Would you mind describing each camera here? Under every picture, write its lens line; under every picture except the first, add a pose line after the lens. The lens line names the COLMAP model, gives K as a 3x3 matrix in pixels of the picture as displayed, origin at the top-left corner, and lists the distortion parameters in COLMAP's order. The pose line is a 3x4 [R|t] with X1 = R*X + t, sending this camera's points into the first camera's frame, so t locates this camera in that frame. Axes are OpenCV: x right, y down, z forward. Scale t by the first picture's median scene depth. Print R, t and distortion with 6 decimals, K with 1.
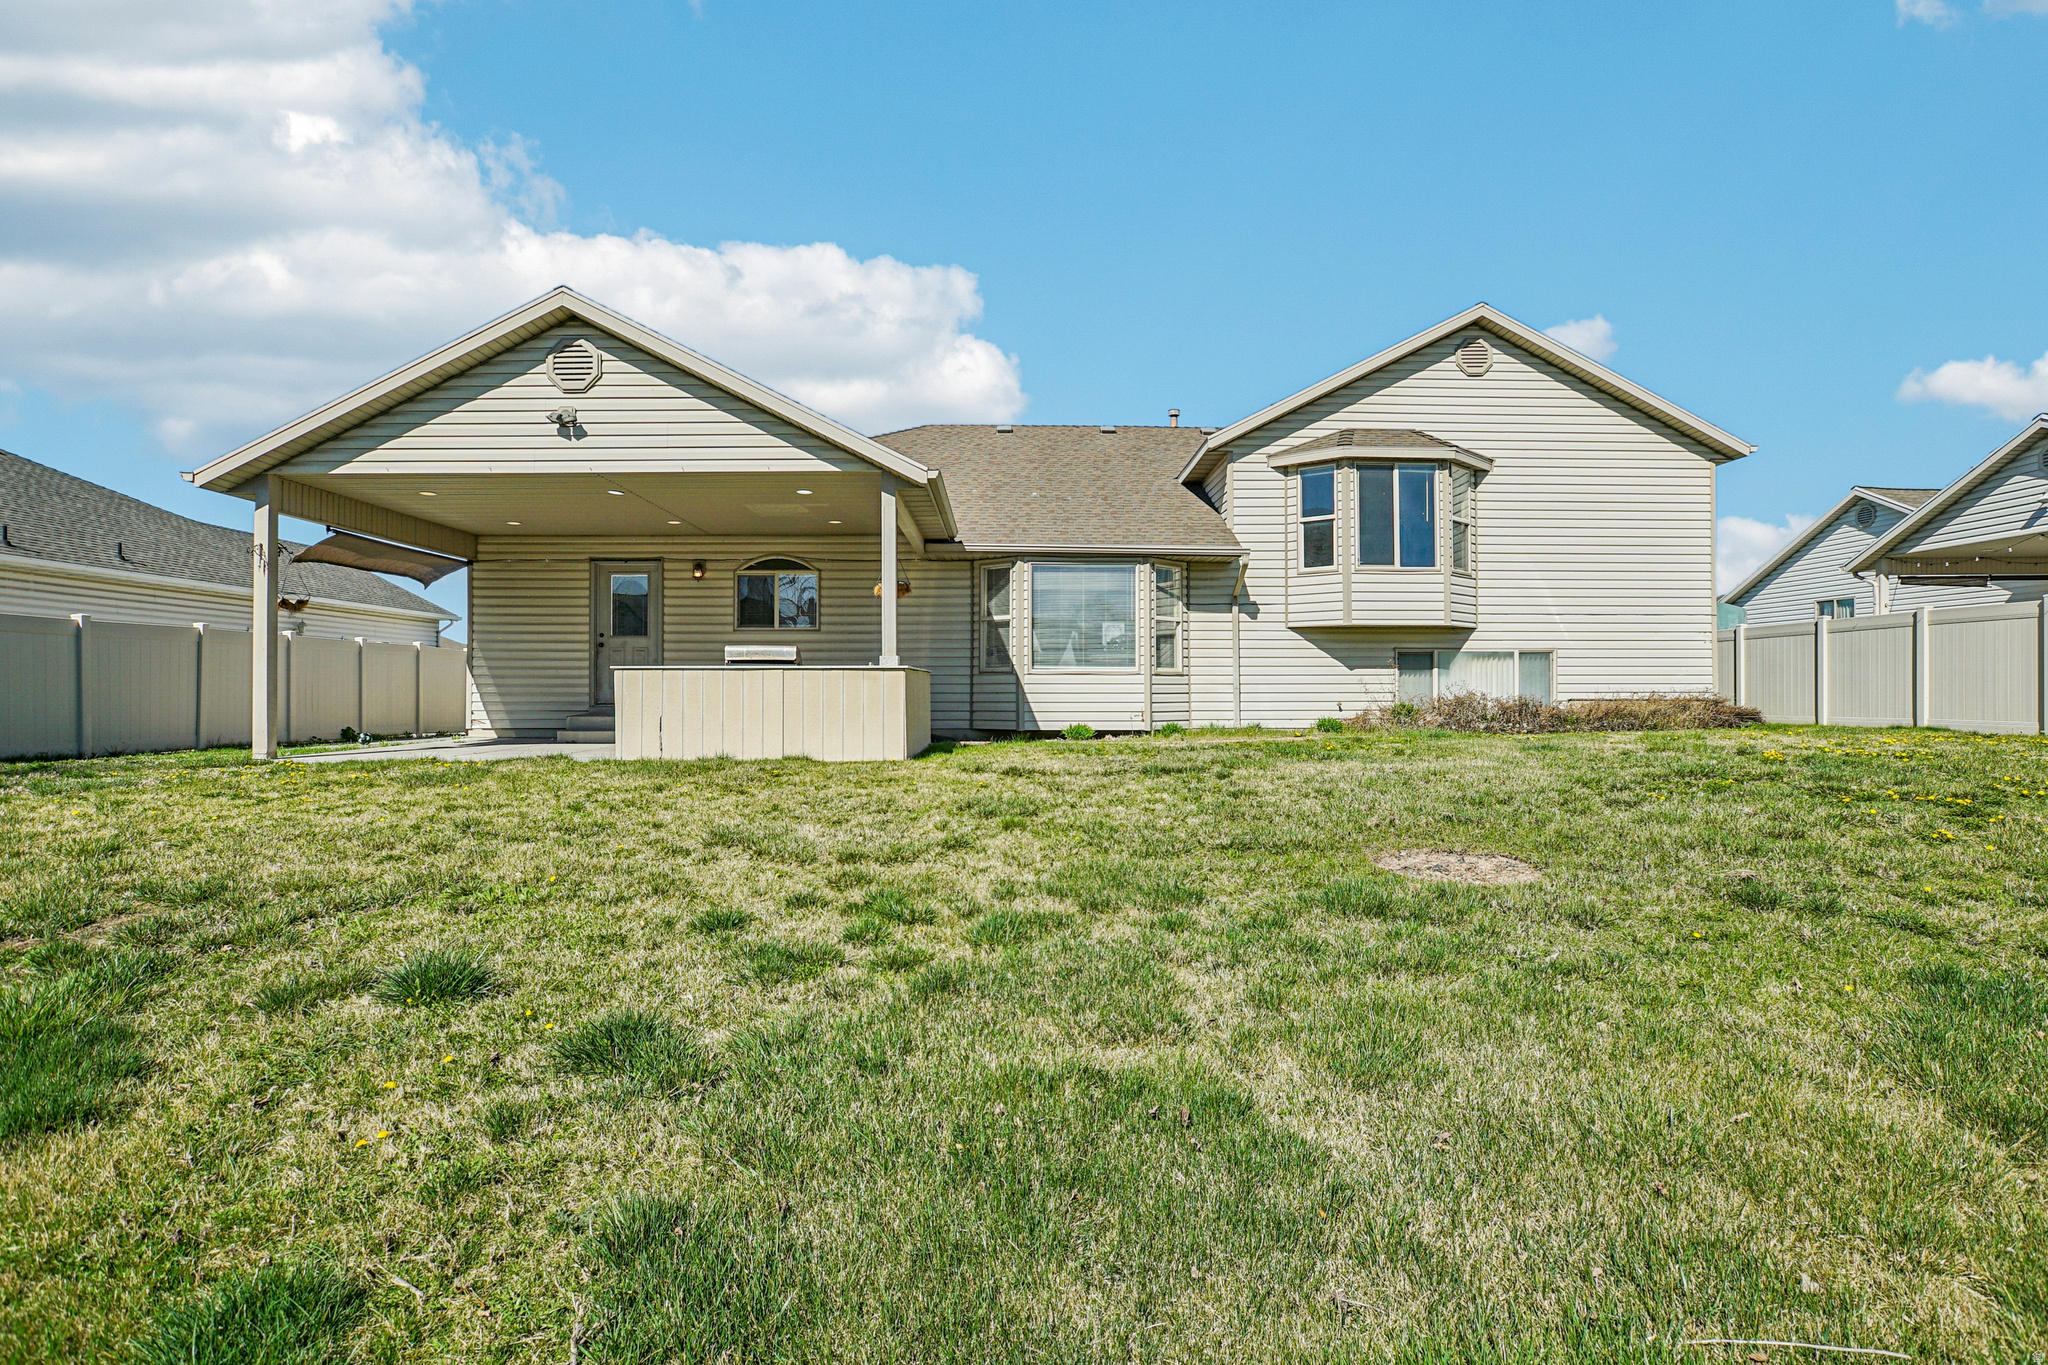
lens RADIAL K [[1025.2, 0, 1024.0], [0, 1025.2, 682.5], [0, 0, 1]] dist [-0.064666, 0.038942]
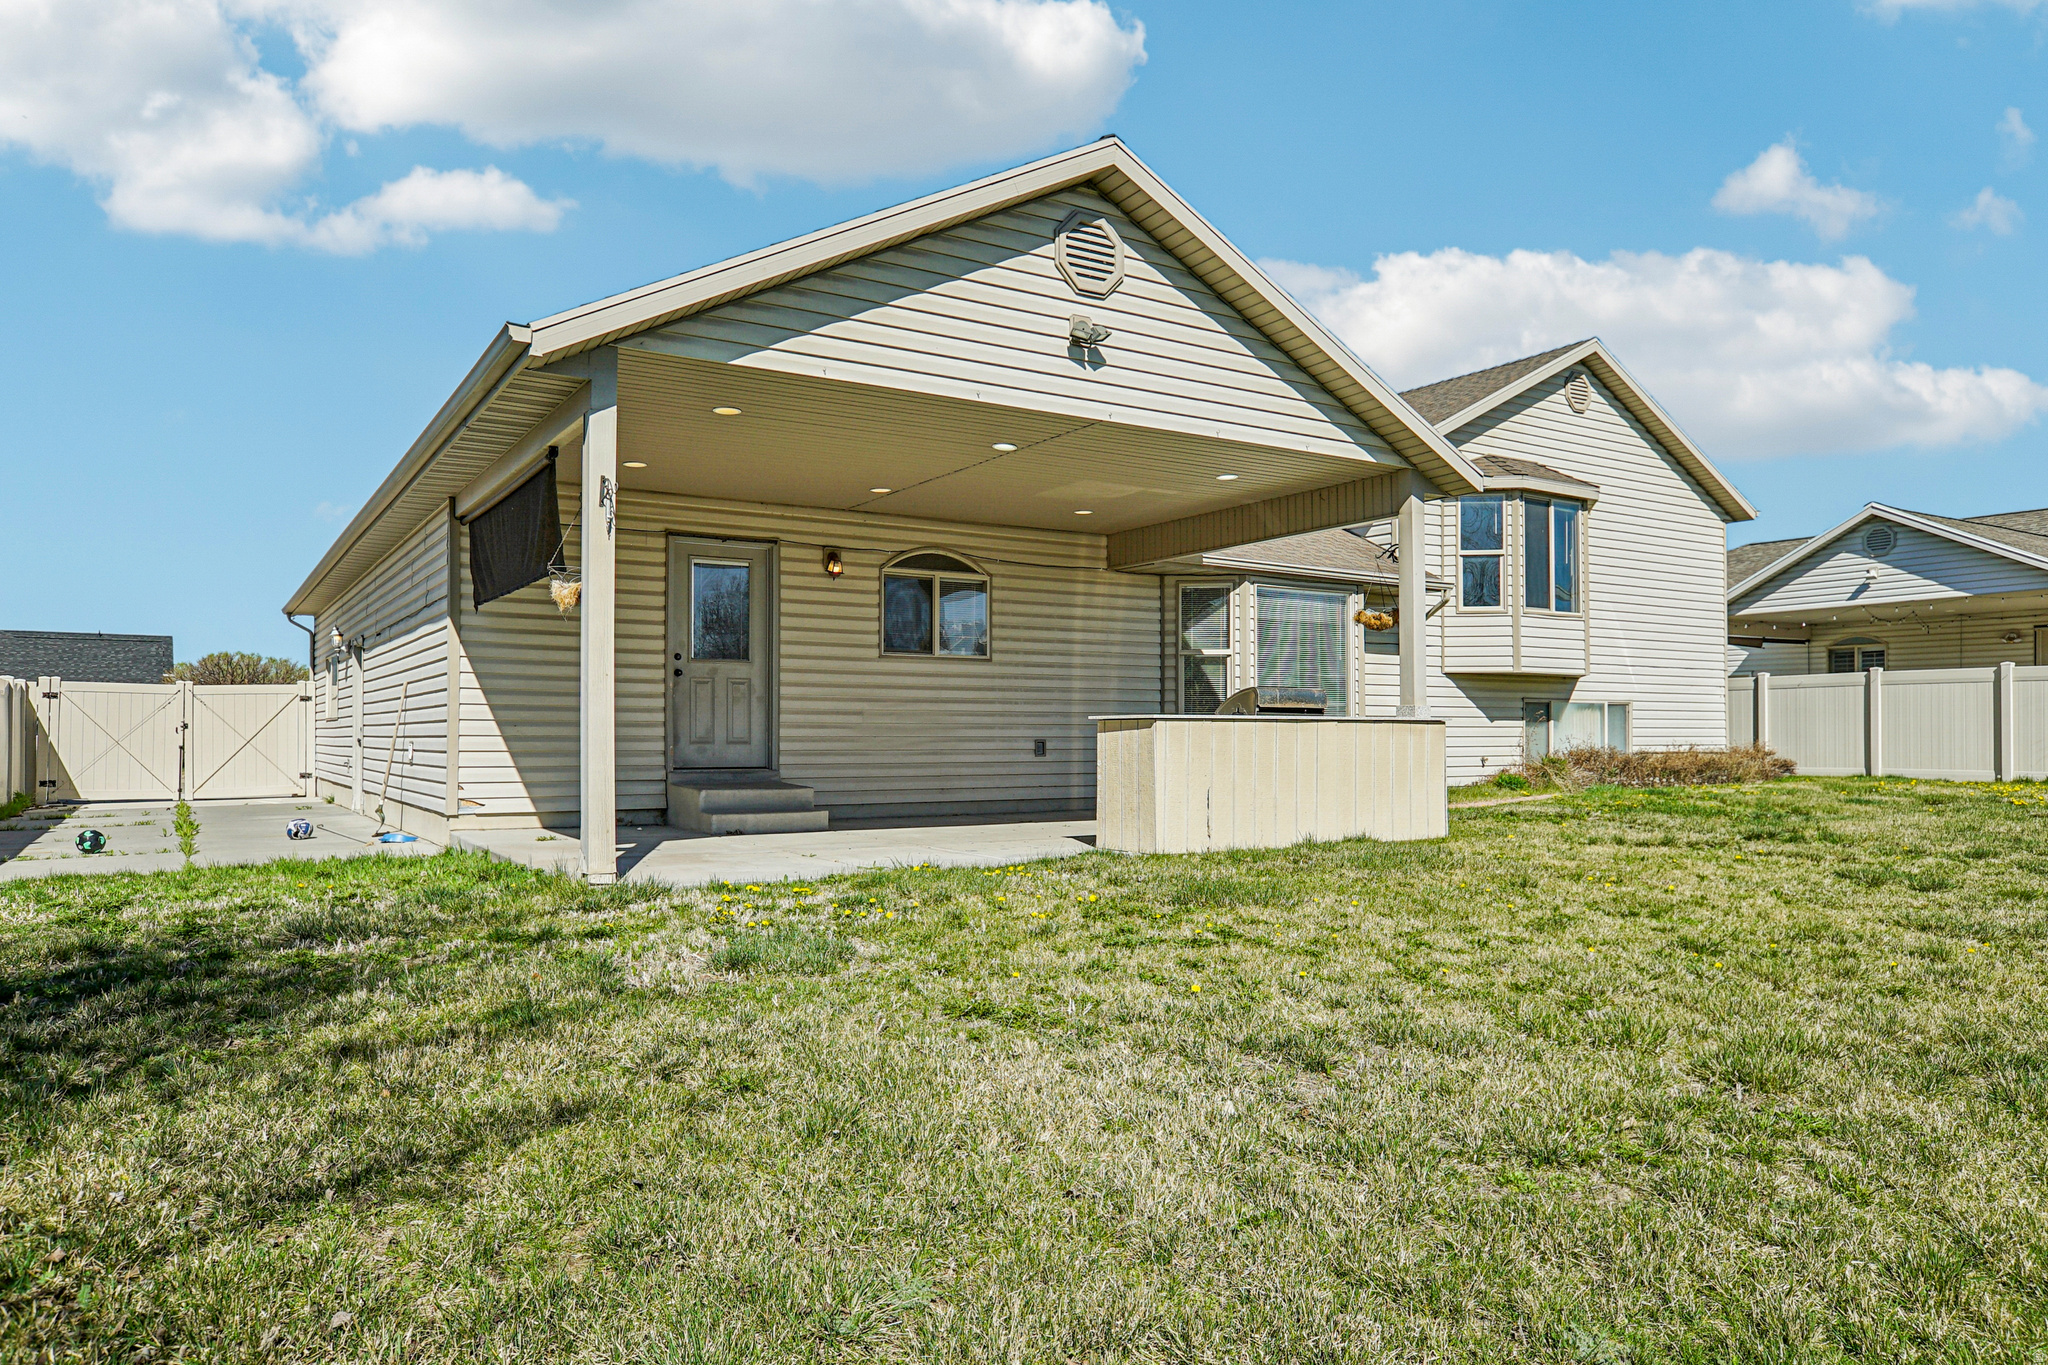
lens RADIAL K [[1351.2, 0, 1032.0], [0, 1351.2, 712.6], [0, 0, 1]] dist [-0.002946, 0.000223]
pose [[0.850949, 0.009964, 0.525154, -0.664659], [-0.003759, 0.999910, -0.012882, -0.003084], [-0.525236, 0.008988, 0.850909, 0.193292]]
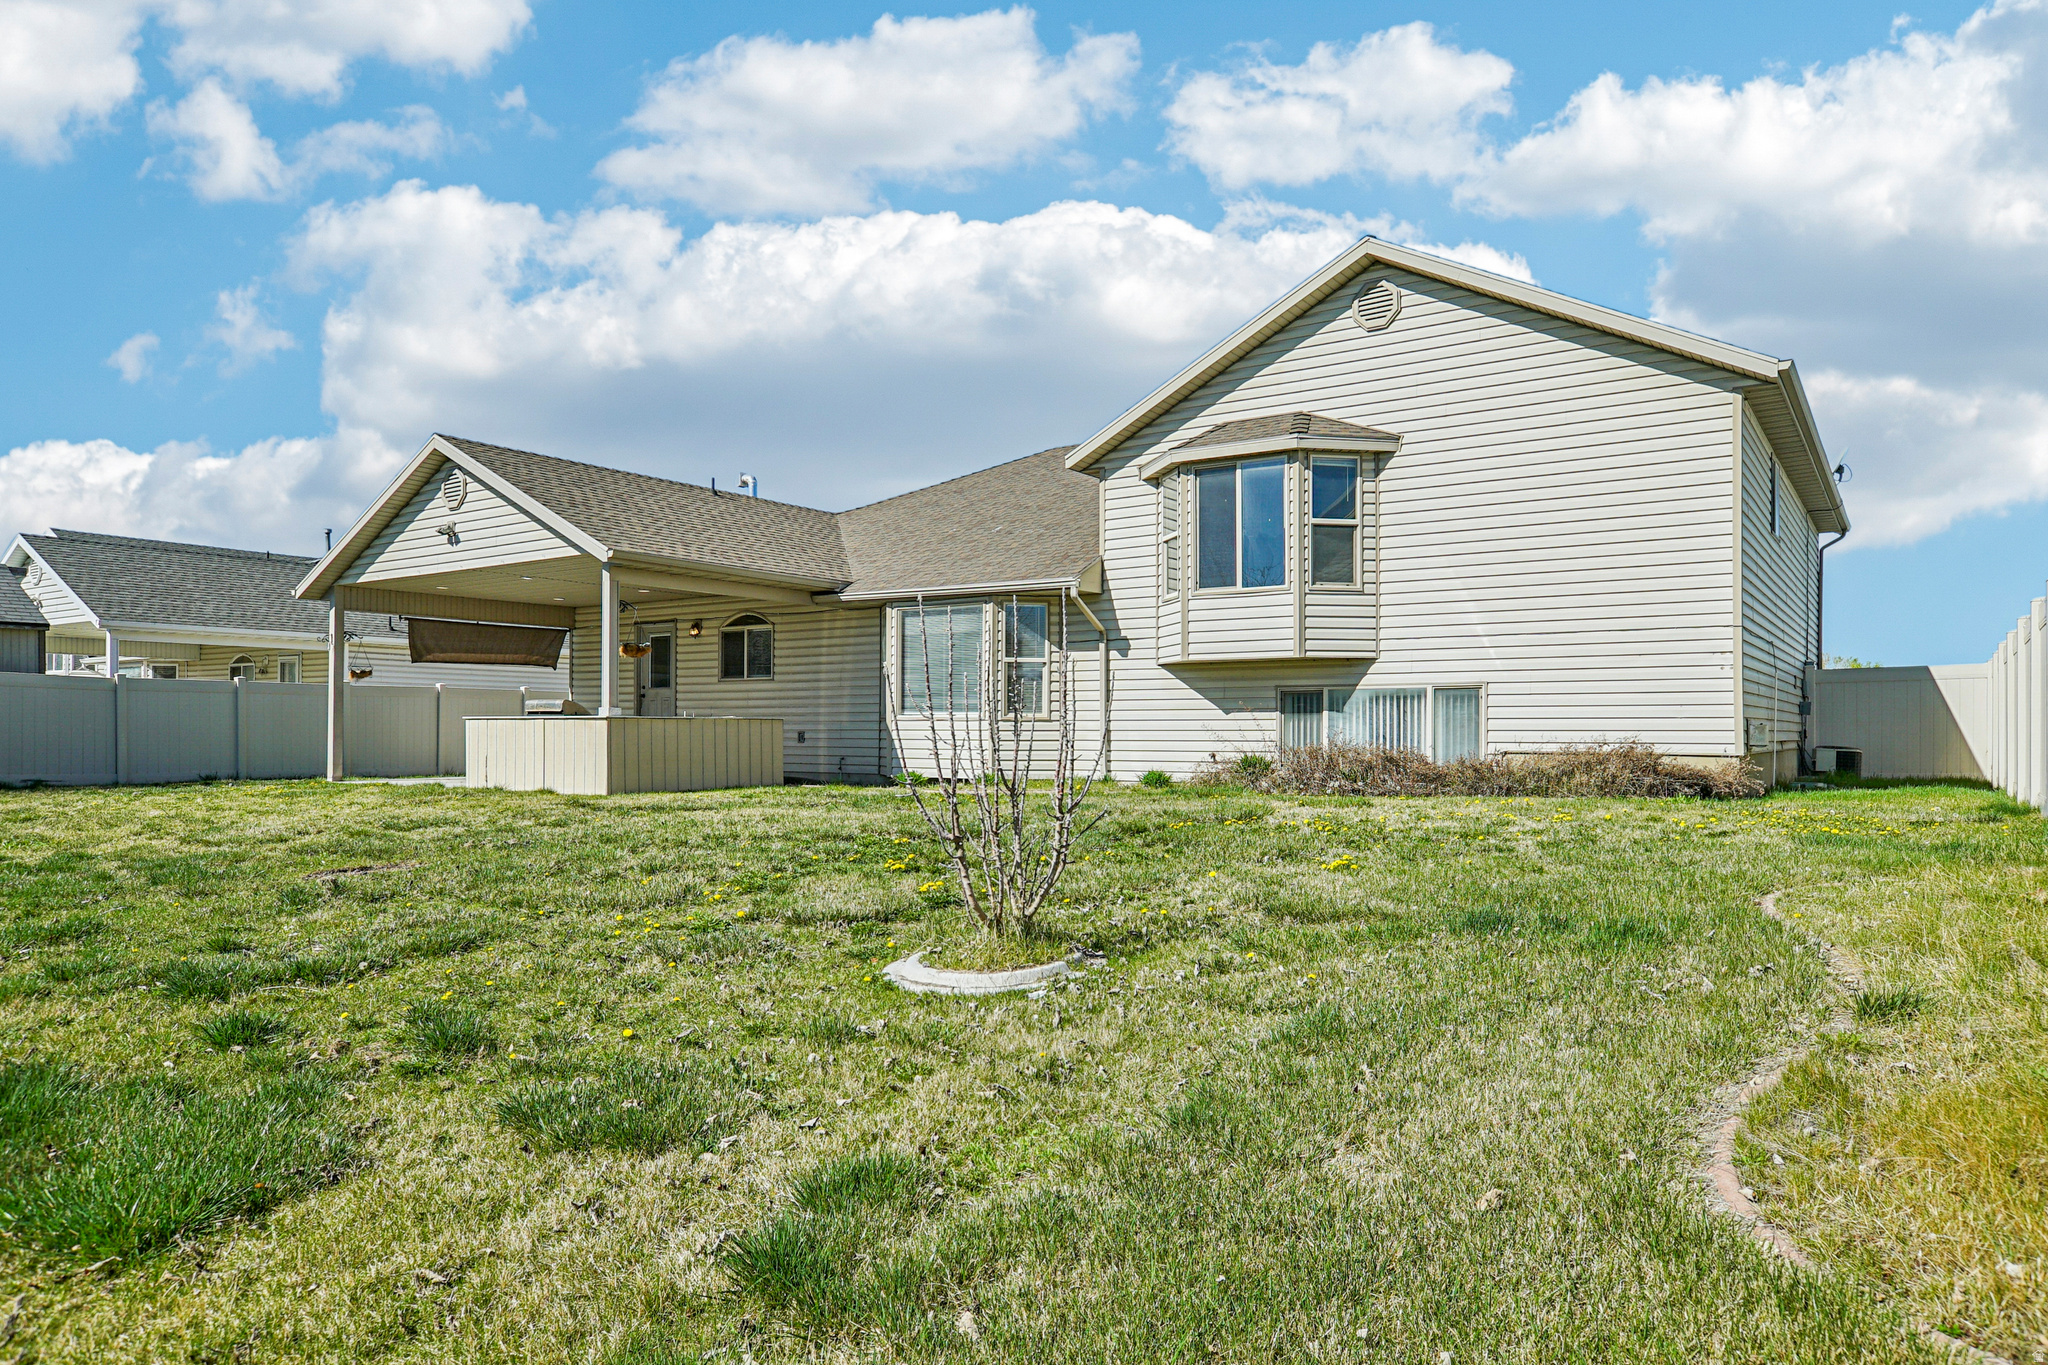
lens RADIAL K [[1288.9, 0, 1022.3], [0, 1288.9, 722.9], [0, 0, 1]] dist [-0.035617, 0.000041]
pose [[0.813542, -0.001173, -0.581505, 0.803916], [0.001077, 0.999999, -0.000509, -0.004460], [0.581505, -0.000212, 0.813543, 0.049344]]
